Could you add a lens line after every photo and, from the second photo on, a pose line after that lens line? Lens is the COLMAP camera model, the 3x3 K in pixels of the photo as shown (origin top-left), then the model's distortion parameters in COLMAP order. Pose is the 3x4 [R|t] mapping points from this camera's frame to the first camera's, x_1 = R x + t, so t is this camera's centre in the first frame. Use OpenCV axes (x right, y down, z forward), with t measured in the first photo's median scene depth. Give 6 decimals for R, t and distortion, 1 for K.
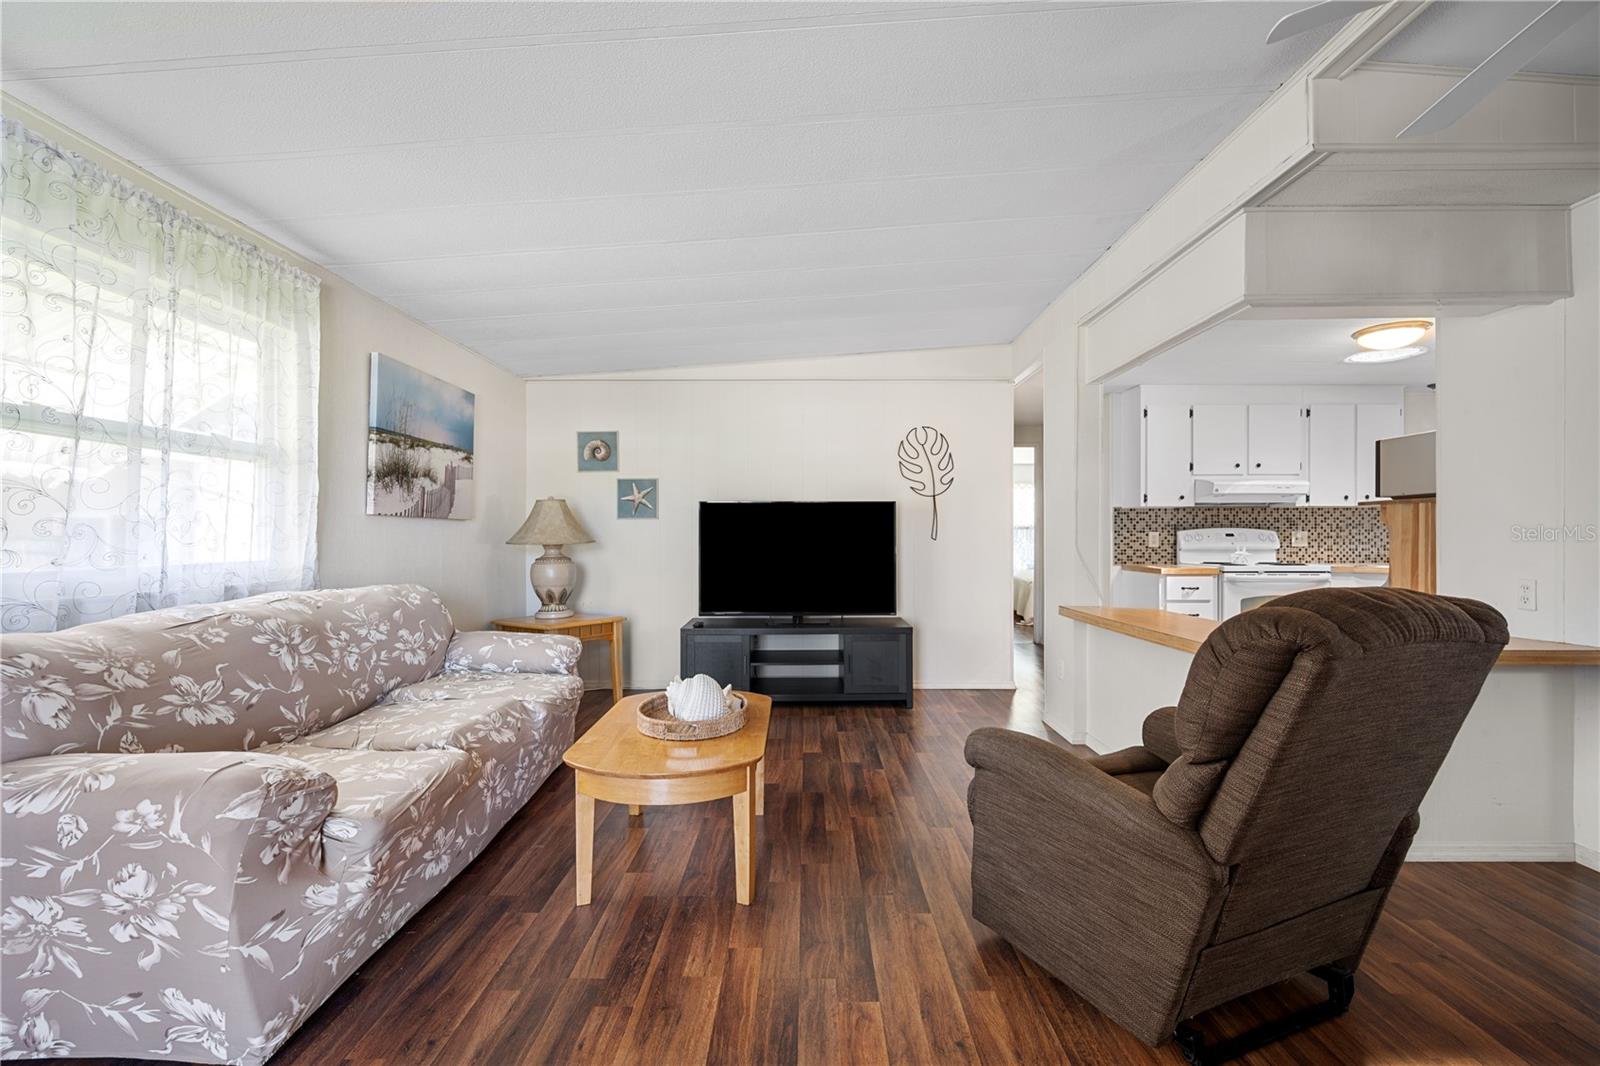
lens RADIAL K [[709.8, 0, 805.7], [0, 709.8, 540.0], [0, 0, 1]] dist [-0.000144, 0.000424]
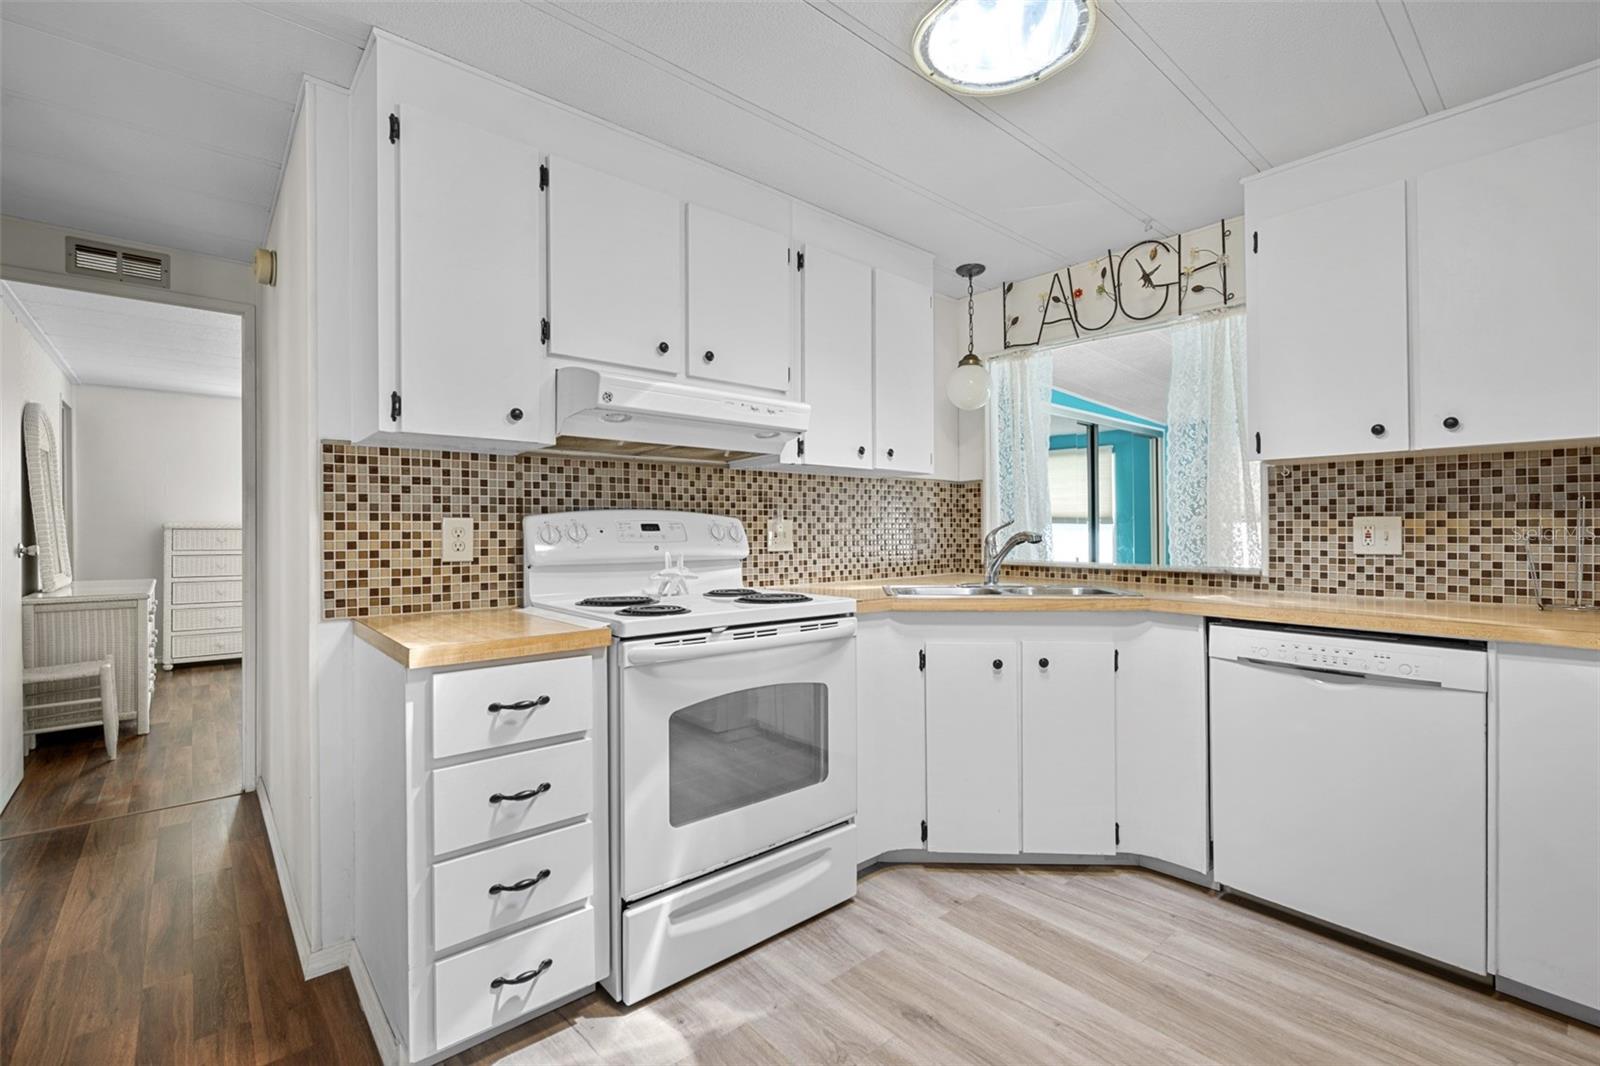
lens RADIAL K [[709.8, 0, 814.2], [0, 709.8, 529.9], [0, 0, 1]] dist [-0.000144, 0.000424]
pose [[0.749819, -0.000712, 0.661643, 0.395671], [0.005212, 0.999975, -0.004831, -0.003003], [-0.661623, 0.007071, 0.749804, 0.627070]]
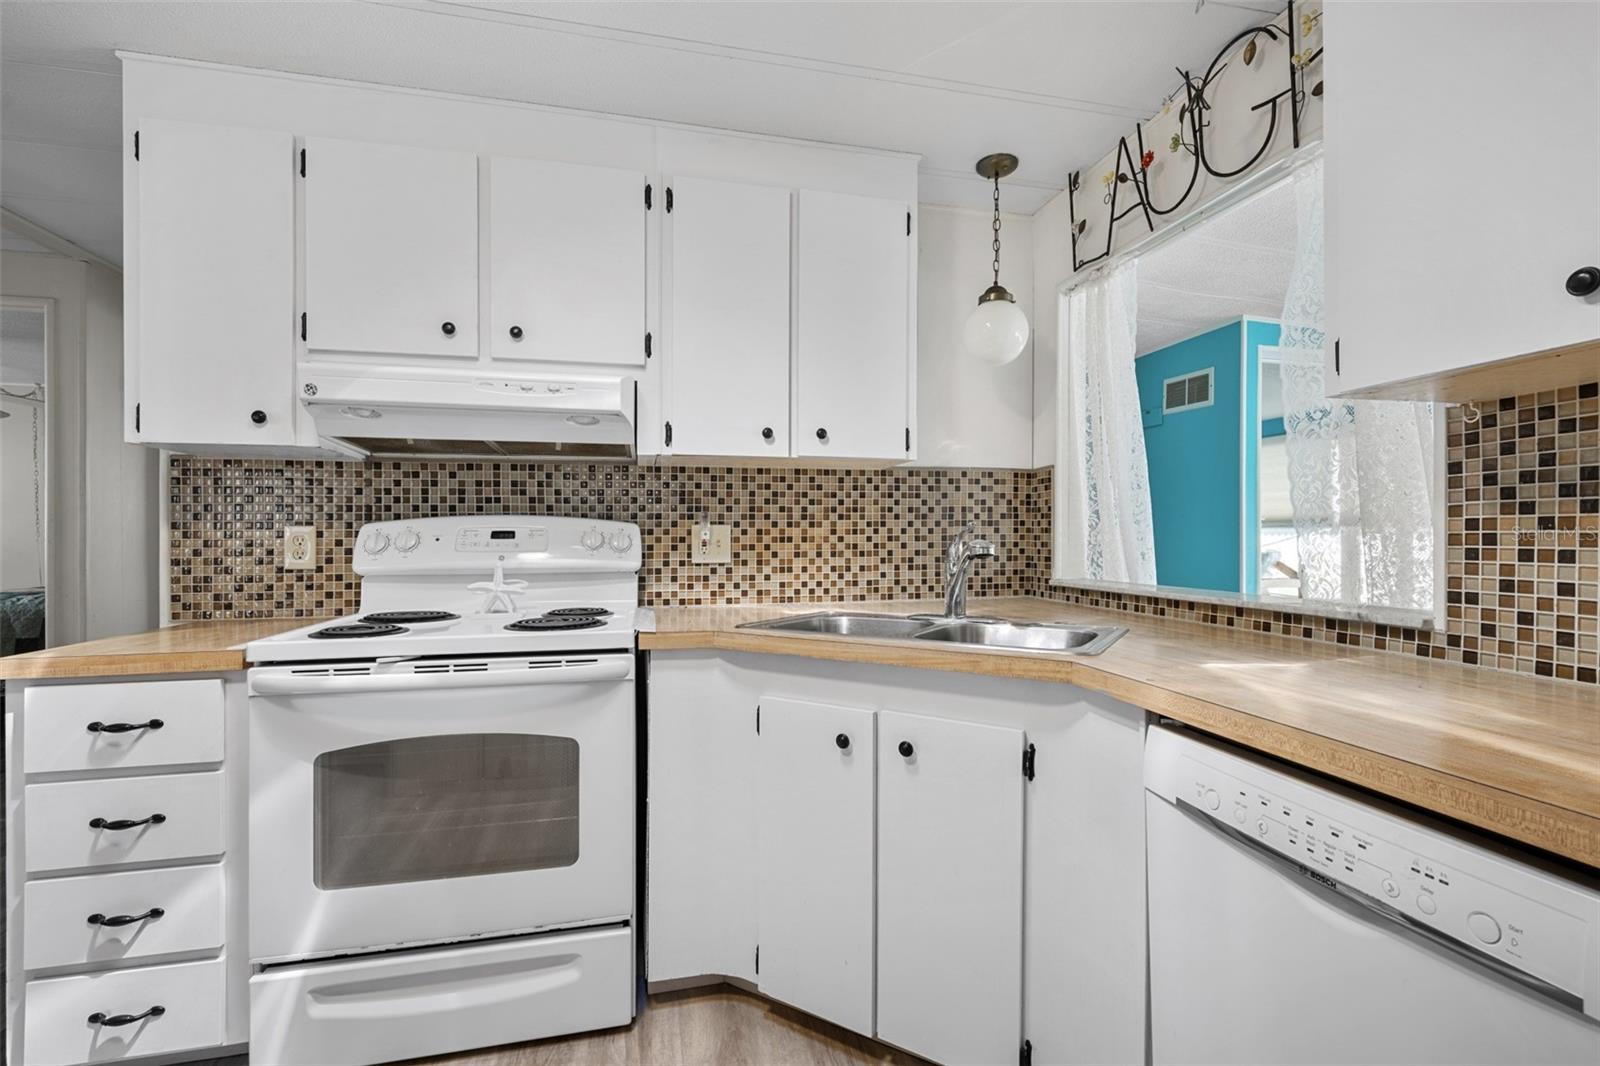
lens RADIAL K [[709.8, 0, 814.7], [0, 709.8, 541.2], [0, 0, 1]] dist [-0.000144, 0.000424]
pose [[0.974121, -0.003865, 0.225994, 0.671846], [0.003902, 0.999992, 0.000282, -0.003142], [-0.225994, 0.000607, 0.974129, 0.604053]]
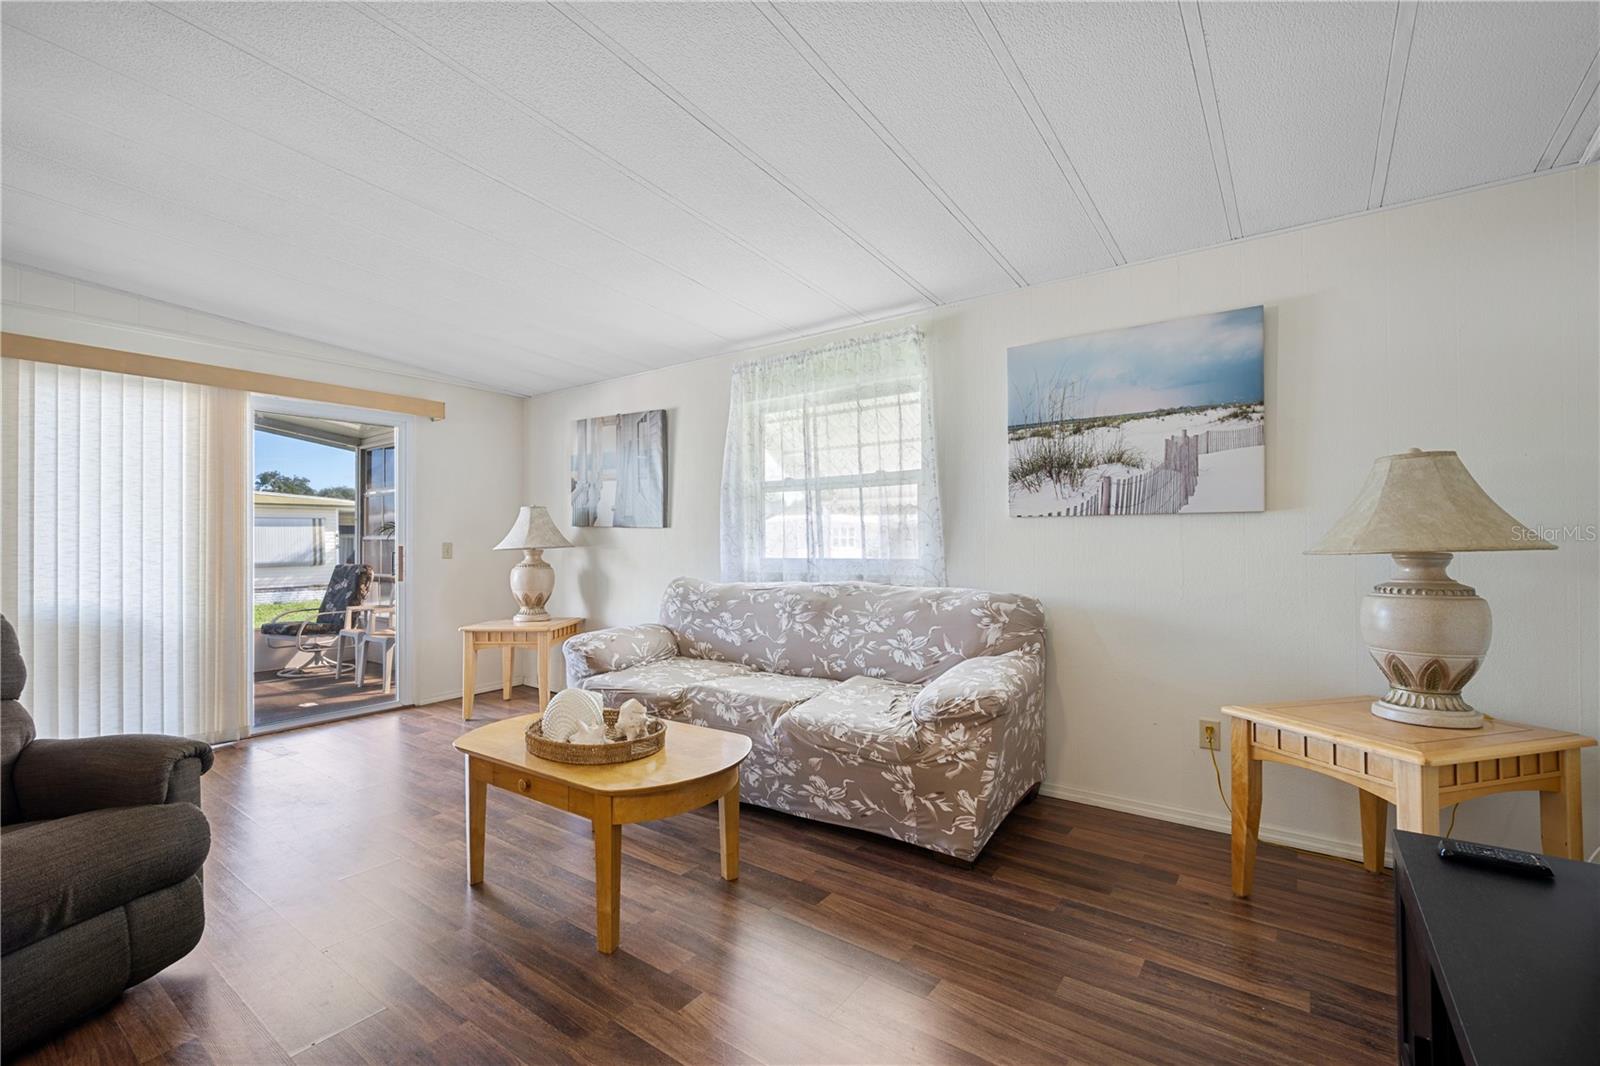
lens RADIAL K [[688.1, 0, 809.6], [0, 688.1, 527.0], [0, 0, 1]] dist [-0.000588, 0.000319]
pose [[-0.582913, -0.011947, -0.812447, 0.185664], [0.003061, 0.999853, -0.016899, -0.004496], [0.812529, -0.012337, -0.582791, 0.795587]]
